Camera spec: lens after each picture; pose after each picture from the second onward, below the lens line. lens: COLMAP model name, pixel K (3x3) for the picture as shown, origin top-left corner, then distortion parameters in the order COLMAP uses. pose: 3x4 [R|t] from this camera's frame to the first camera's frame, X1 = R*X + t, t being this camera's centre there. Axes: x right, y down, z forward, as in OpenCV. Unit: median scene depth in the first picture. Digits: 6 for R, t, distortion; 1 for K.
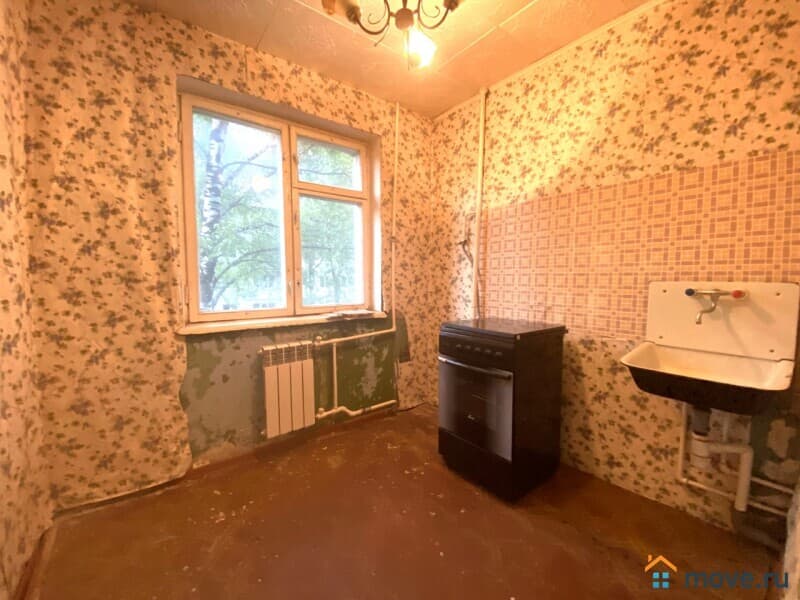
lens RADIAL K [[325.0, 0, 398.0], [0, 325.0, 298.4], [0, 0, 1]] dist [-0.004111, -0.007598]
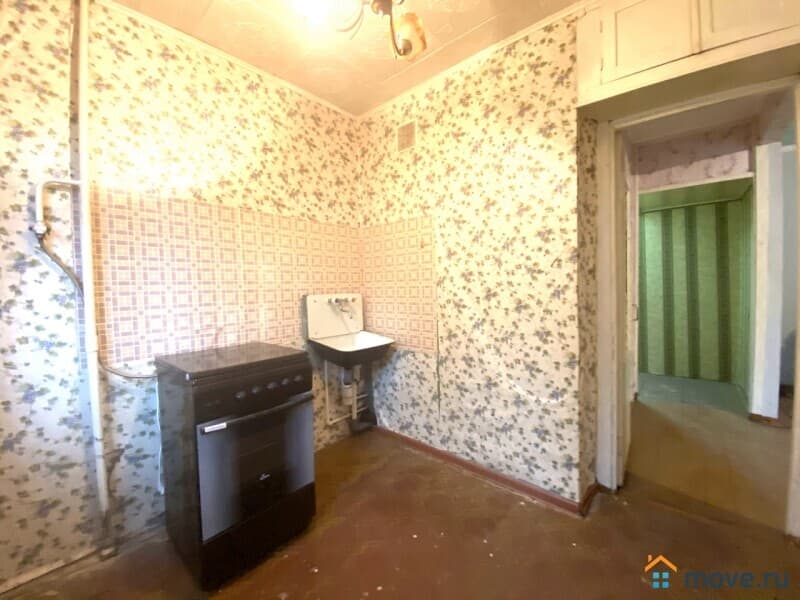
lens RADIAL K [[325.0, 0, 399.0], [0, 325.0, 295.8], [0, 0, 1]] dist [-0.004111, -0.007598]
pose [[-0.189626, -0.033999, 0.981267, -0.567387], [0.072288, 0.996205, 0.048486, -0.078267], [-0.979192, 0.080128, -0.186449, 0.769362]]
